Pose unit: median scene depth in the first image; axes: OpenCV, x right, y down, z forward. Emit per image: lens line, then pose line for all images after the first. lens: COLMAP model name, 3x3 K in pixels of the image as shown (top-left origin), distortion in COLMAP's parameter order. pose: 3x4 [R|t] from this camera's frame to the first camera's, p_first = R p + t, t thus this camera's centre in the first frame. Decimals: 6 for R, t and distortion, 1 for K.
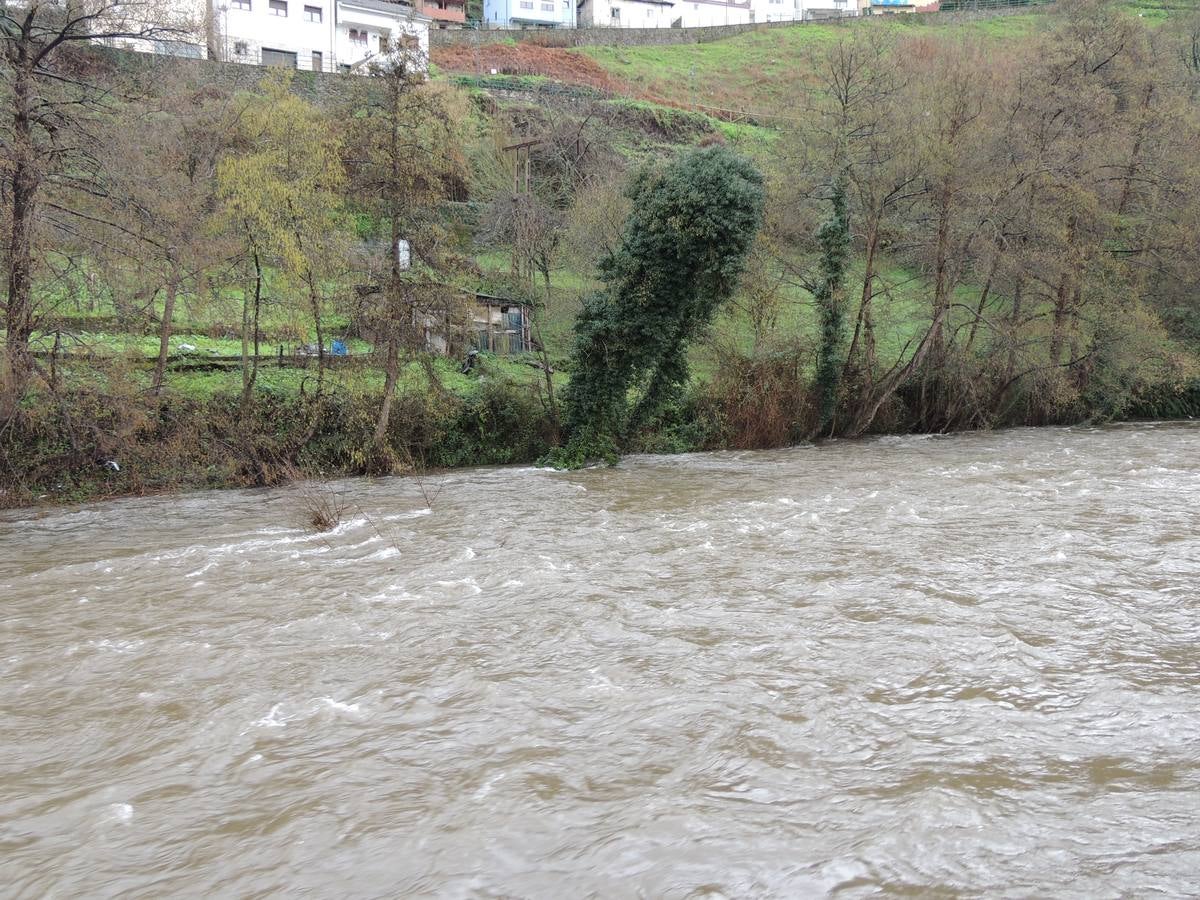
lens RADIAL K [[1805.6, 0, 599.1], [0, 1805.6, 448.4], [0, 0, 1]] dist [-0.074028, 0.000000]
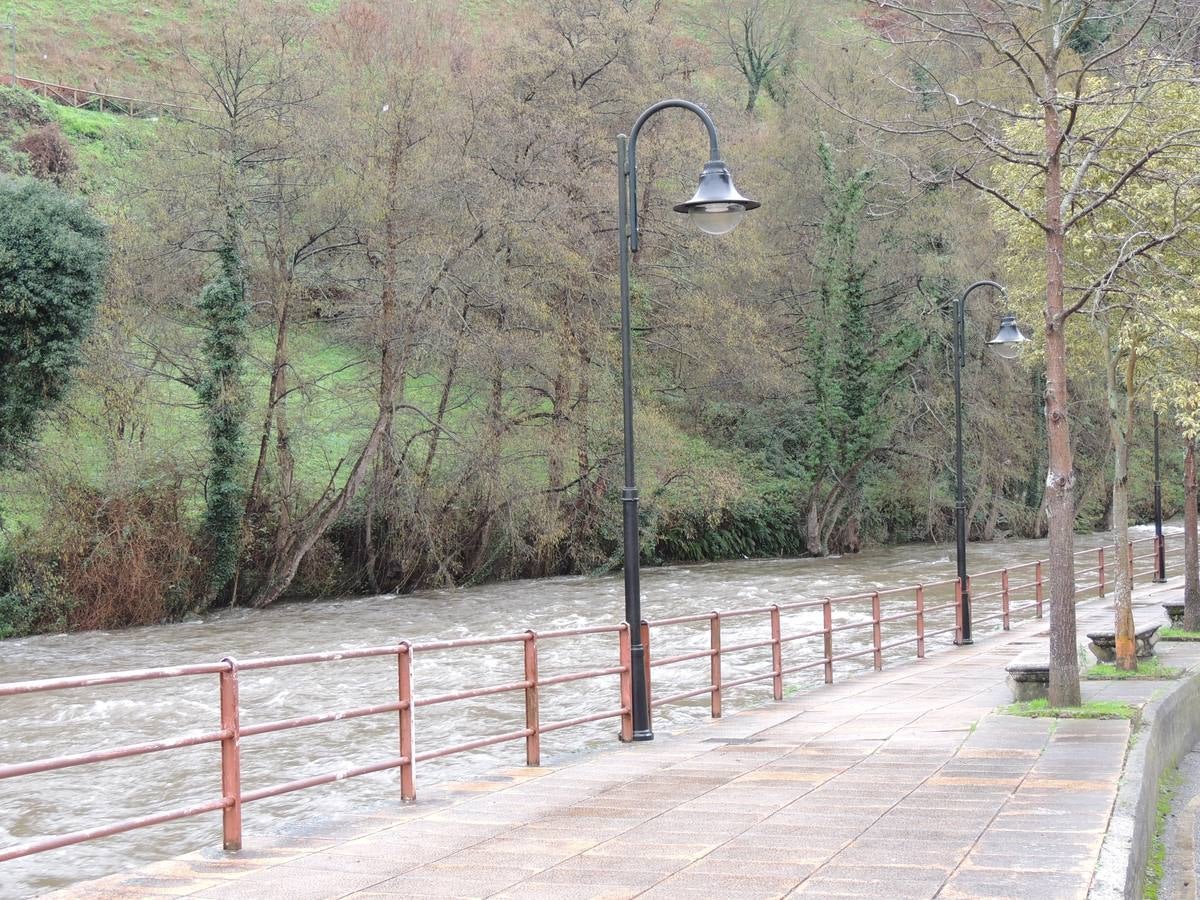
lens RADIAL K [[1805.6, 0, 601.9], [0, 1805.6, 461.6], [0, 0, 1]] dist [-0.074028, 0.000000]
pose [[0.921624, -0.013290, 0.387857, -0.000430], [0.042374, 0.996884, -0.066529, -0.009488], [-0.385764, 0.077749, 0.919316, 0.336045]]
